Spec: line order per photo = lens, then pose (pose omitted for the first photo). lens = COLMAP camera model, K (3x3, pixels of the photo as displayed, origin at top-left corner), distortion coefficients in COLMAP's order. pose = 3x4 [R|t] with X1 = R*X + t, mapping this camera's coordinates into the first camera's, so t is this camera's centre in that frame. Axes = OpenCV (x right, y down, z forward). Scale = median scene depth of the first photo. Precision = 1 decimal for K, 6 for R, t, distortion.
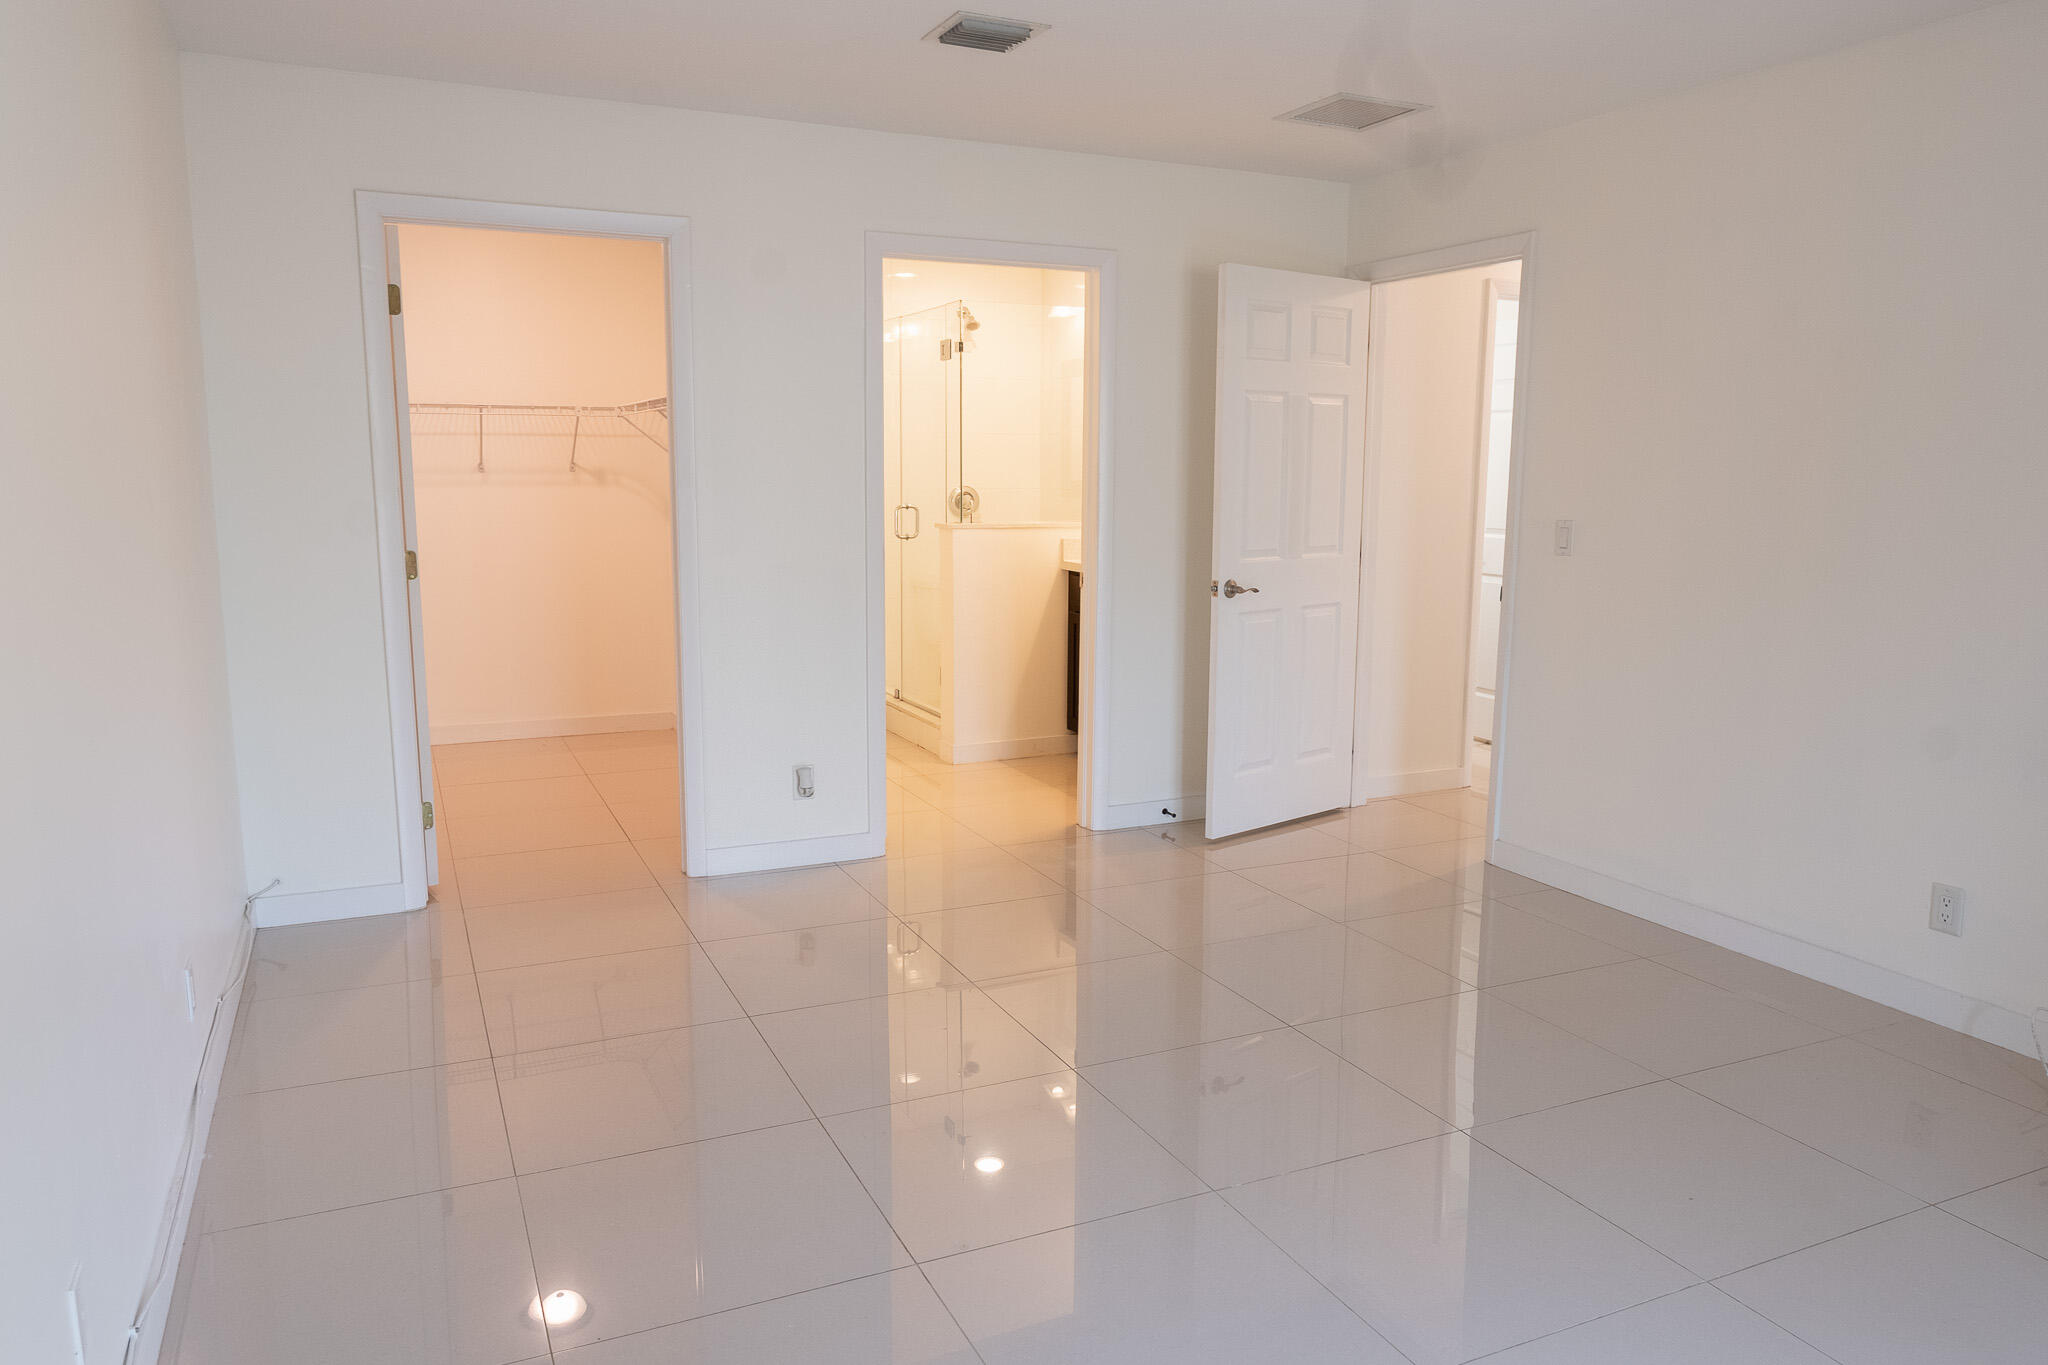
lens RADIAL K [[1398.8, 0, 1024.0], [0, 1398.8, 682.5], [0, 0, 1]] dist [-0.000780, -0.001471]
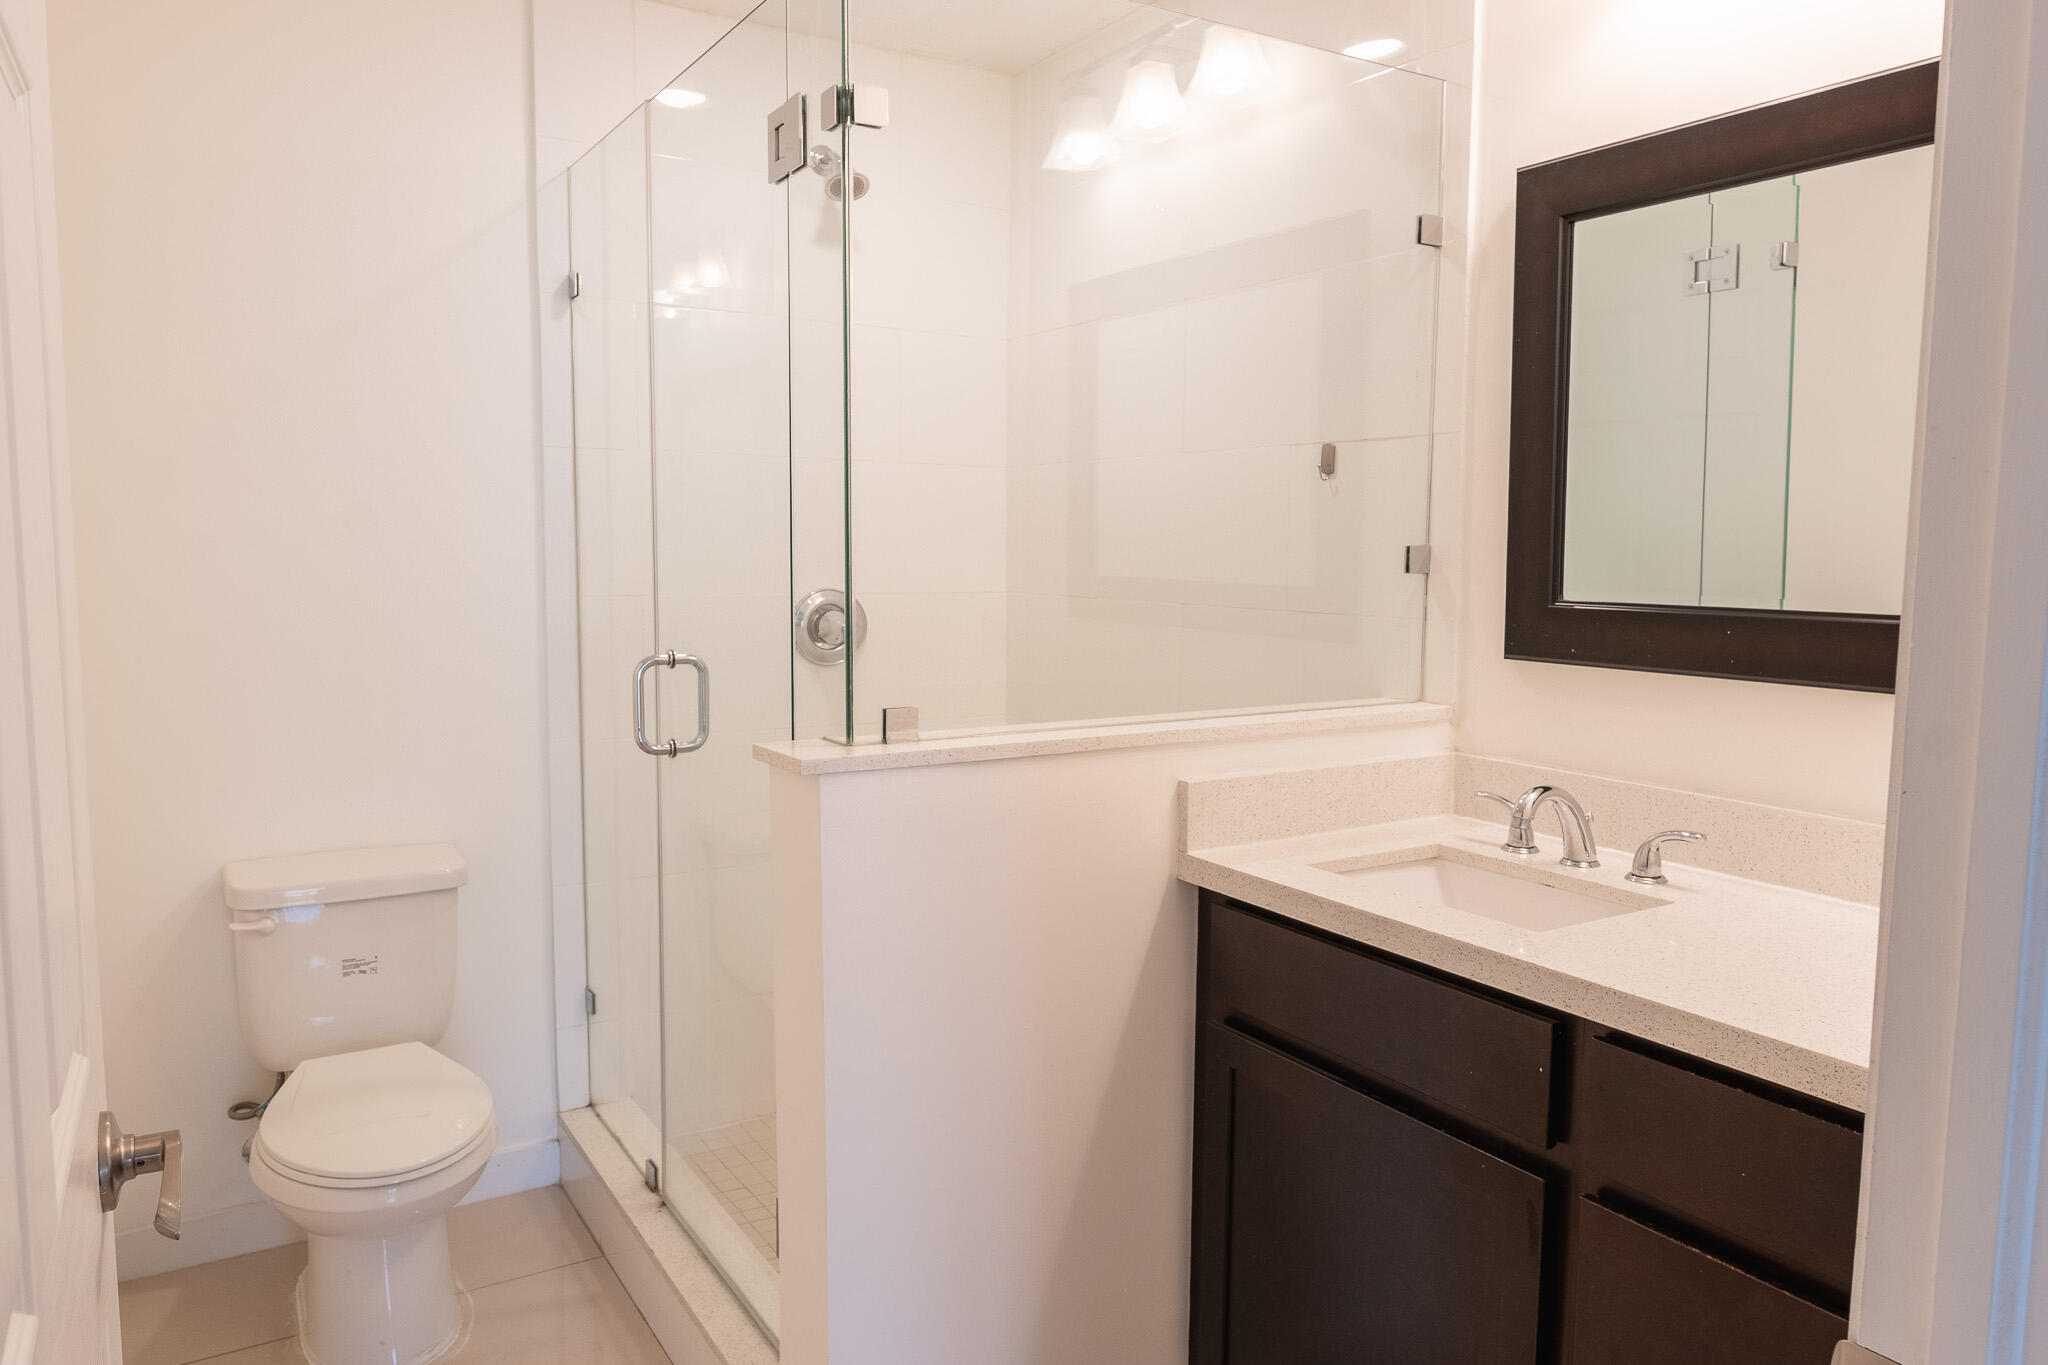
lens RADIAL K [[1431.9, 0, 1009.6], [0, 1431.9, 683.2], [0, 0, 1]] dist [-0.007601, -0.007680]
pose [[0.994204, -0.013343, 0.106676, -0.039113], [0.018847, 0.998533, -0.050753, -0.100811], [-0.105842, 0.052469, 0.992998, 0.645577]]
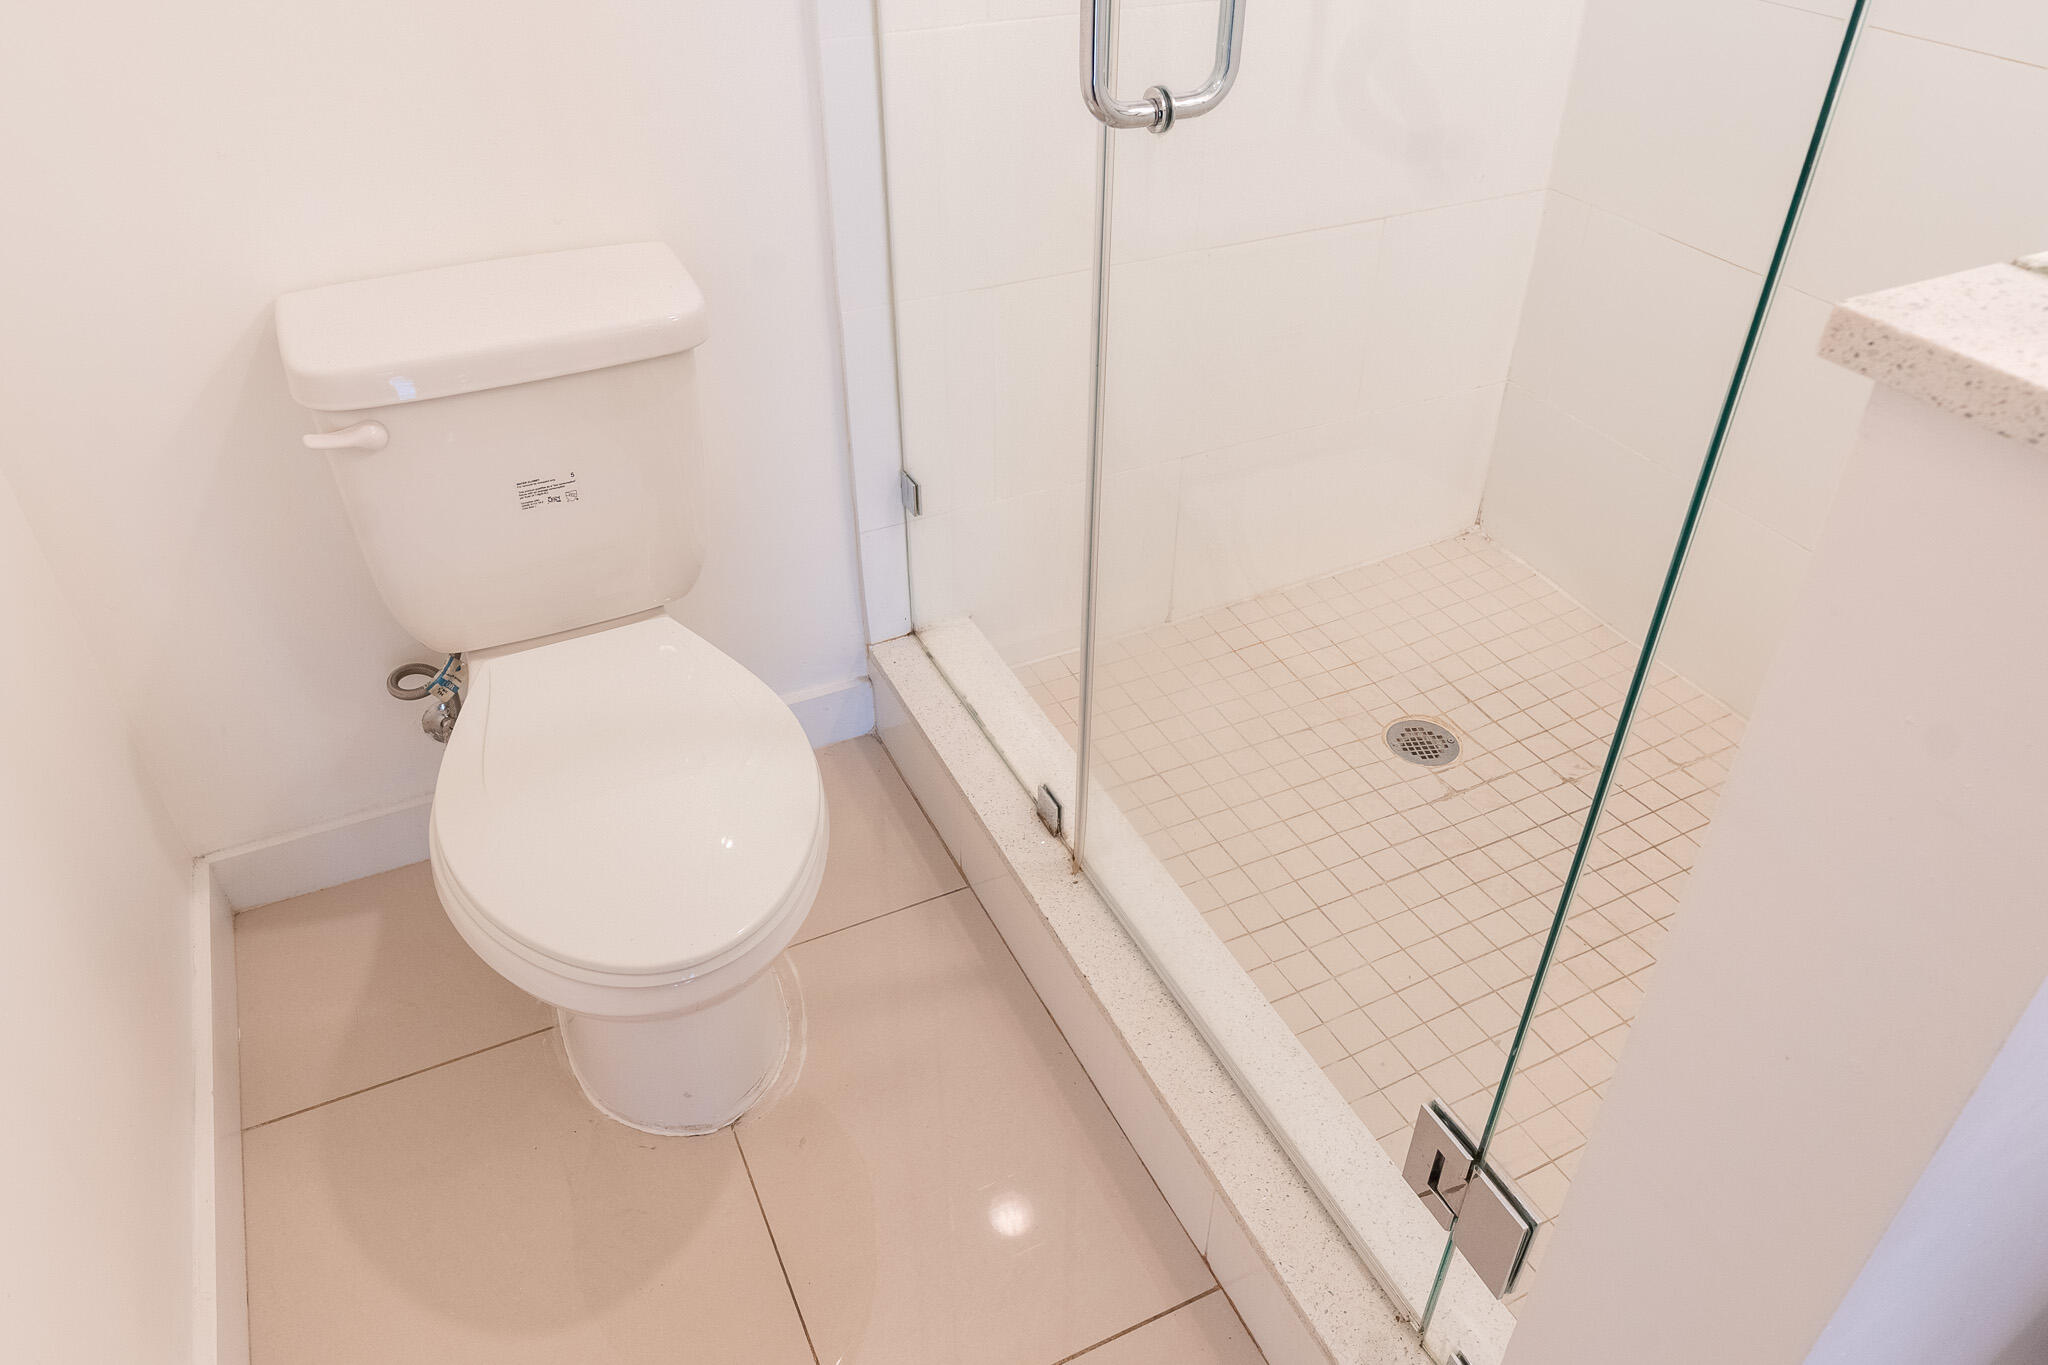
lens RADIAL K [[1431.9, 0, 1009.6], [0, 1431.9, 683.2], [0, 0, 1]] dist [-0.007601, -0.007680]
pose [[0.999874, -0.014282, -0.006881, -0.098627], [0.015844, 0.885807, 0.463783, -0.120902], [-0.000528, -0.463834, 0.885922, 0.833955]]
